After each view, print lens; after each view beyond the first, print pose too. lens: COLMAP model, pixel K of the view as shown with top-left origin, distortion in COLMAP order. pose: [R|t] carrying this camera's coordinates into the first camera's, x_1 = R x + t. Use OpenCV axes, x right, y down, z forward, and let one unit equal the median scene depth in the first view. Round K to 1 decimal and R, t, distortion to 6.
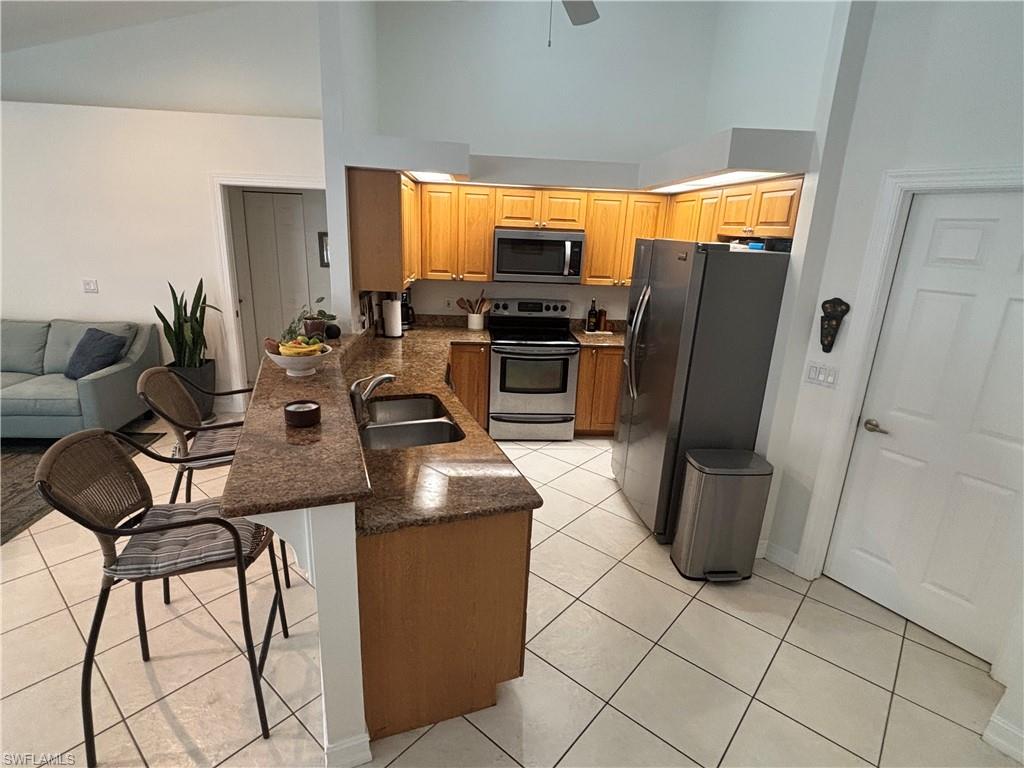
lens RADIAL K [[529.4, 0, 512.0], [0, 529.4, 384.0], [0, 0, 1]] dist [0.022613, -0.019496]
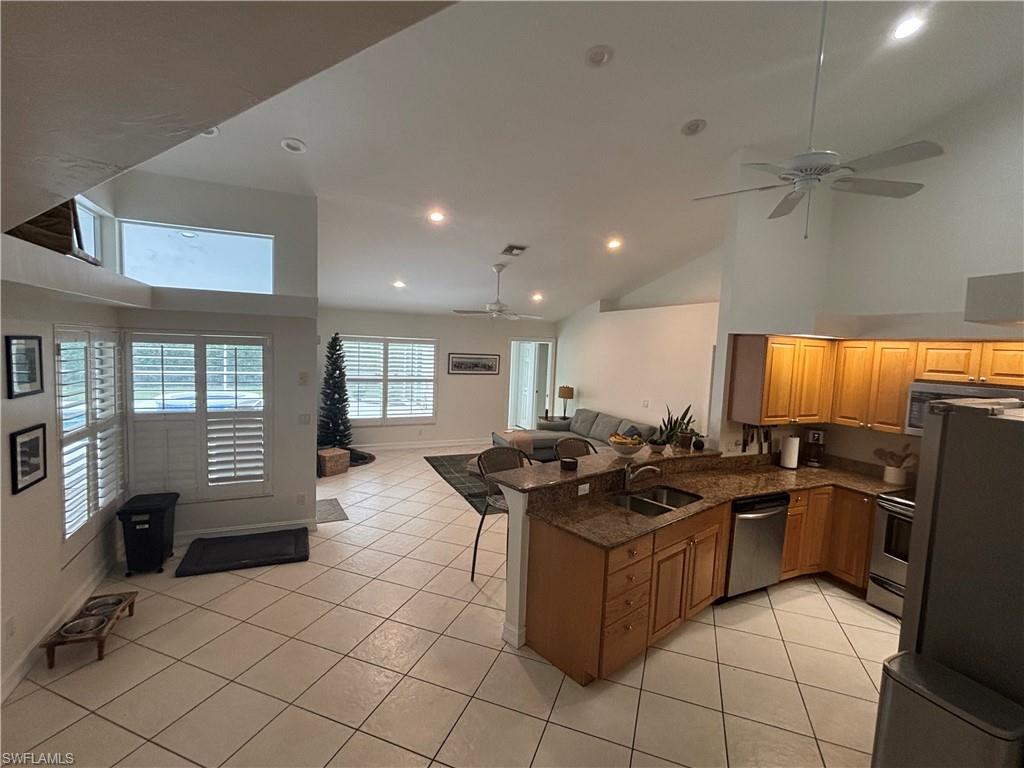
lens RADIAL K [[464.5, 0, 510.6], [0, 464.5, 383.4], [0, 0, 1]] dist [0.000545, -0.000420]
pose [[0.345221, 0.048668, -0.937259, 0.520587], [-0.292559, 0.954475, -0.058196, -0.030092], [0.891758, 0.294294, 0.343743, 0.068669]]
